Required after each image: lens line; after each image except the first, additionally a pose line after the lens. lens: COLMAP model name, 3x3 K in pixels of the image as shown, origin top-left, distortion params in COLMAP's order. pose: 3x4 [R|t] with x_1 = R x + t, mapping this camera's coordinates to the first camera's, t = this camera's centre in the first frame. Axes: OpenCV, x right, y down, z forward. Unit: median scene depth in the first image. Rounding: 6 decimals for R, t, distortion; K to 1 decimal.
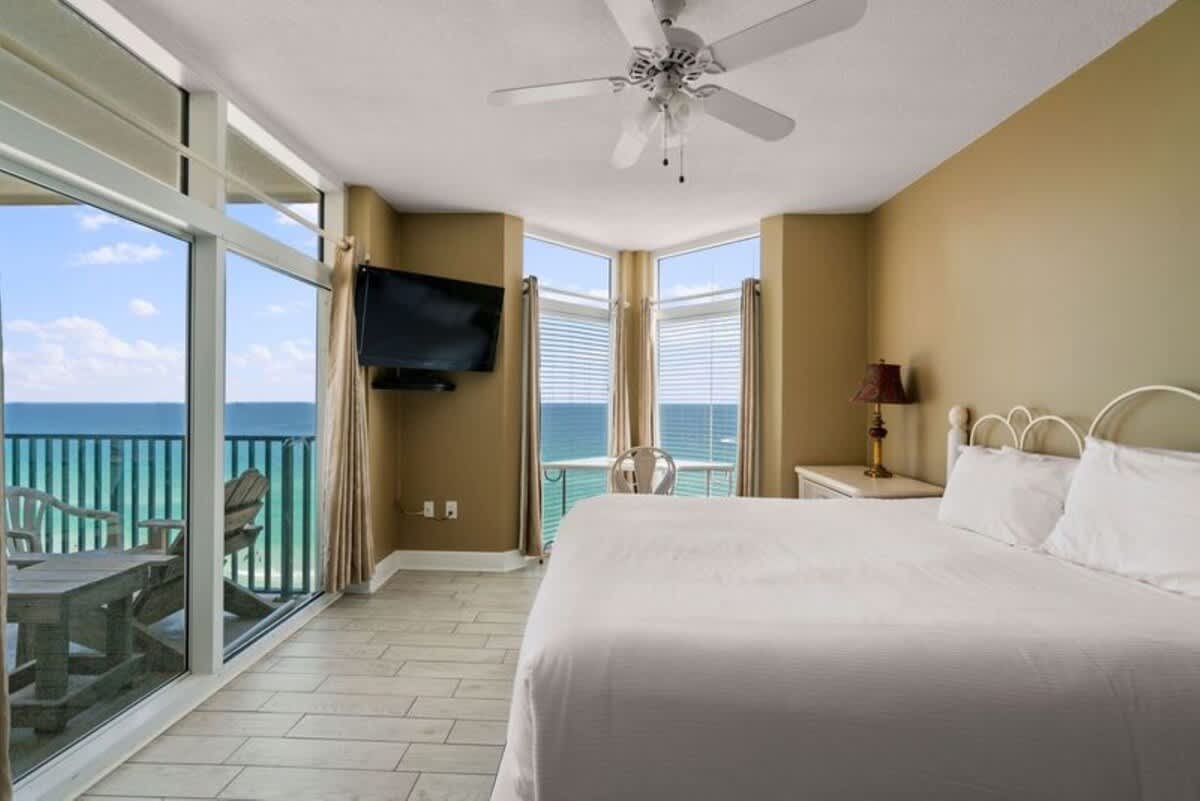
lens RADIAL K [[522.5, 0, 599.3], [0, 522.5, 397.7], [0, 0, 1]] dist [-0.000296, -0.000385]
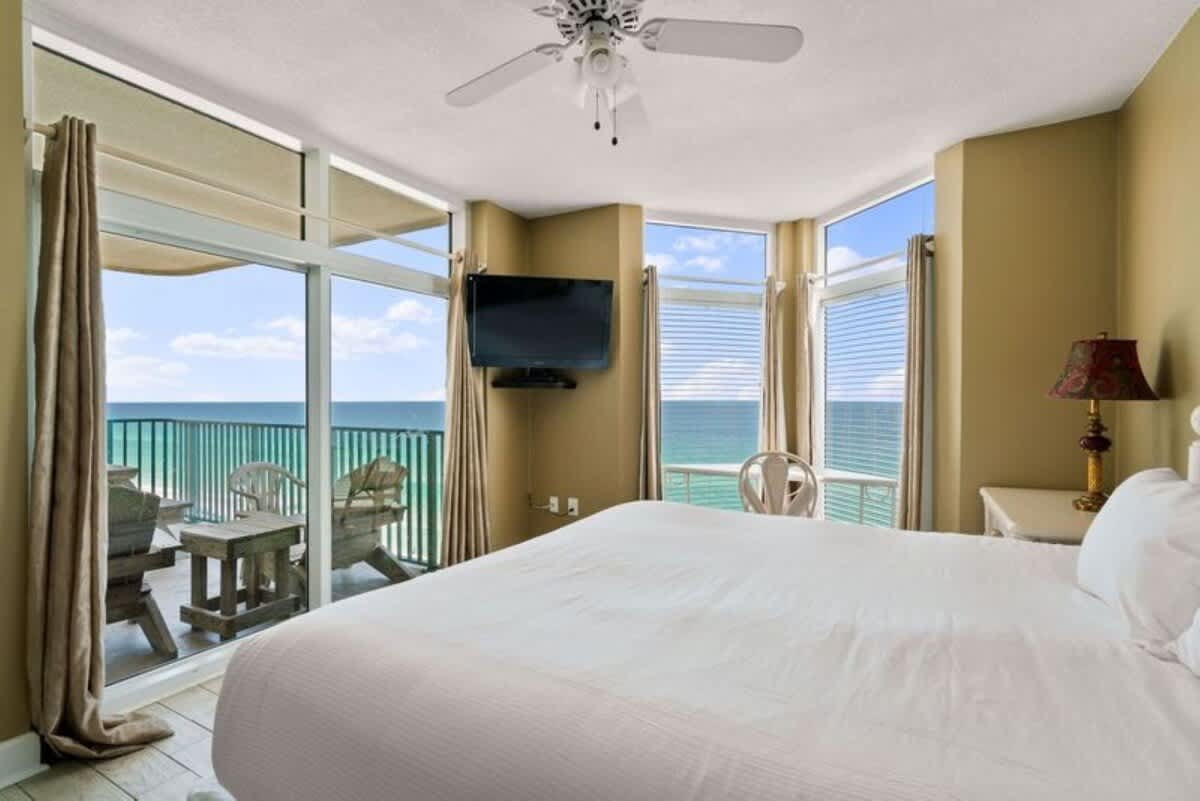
lens RADIAL K [[551.4, 0, 599.4], [0, 551.4, 399.7], [0, 0, 1]] dist [0.002228, 0.000465]
pose [[0.889379, -0.003329, -0.457158, 0.253192], [0.006616, 0.999962, 0.005589, 0.002750], [0.457123, -0.007996, 0.889368, 0.078264]]
